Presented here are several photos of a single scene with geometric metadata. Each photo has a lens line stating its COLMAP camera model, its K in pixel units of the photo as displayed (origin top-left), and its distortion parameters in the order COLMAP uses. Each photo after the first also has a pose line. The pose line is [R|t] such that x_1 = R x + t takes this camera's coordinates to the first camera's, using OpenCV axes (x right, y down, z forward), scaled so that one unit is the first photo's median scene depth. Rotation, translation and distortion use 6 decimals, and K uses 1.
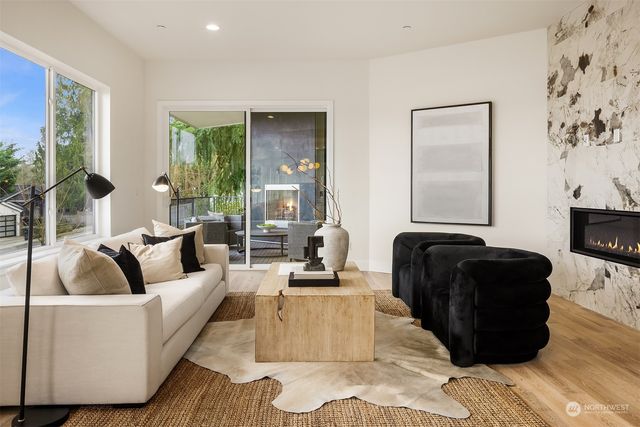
lens RADIAL K [[434.9, 0, 295.4], [0, 434.9, 194.6], [0, 0, 1]] dist [0.074743, 0.000369]
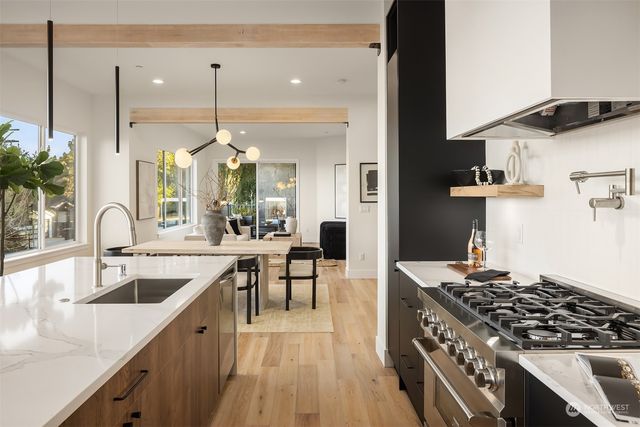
lens RADIAL K [[434.9, 0, 295.4], [0, 434.9, 194.6], [0, 0, 1]] dist [0.074743, 0.000369]
pose [[0.999997, 0.000714, -0.002194, 0.071059], [-0.000744, 0.999902, -0.013992, -0.017702], [0.002184, 0.013993, 0.999900, -1.003817]]
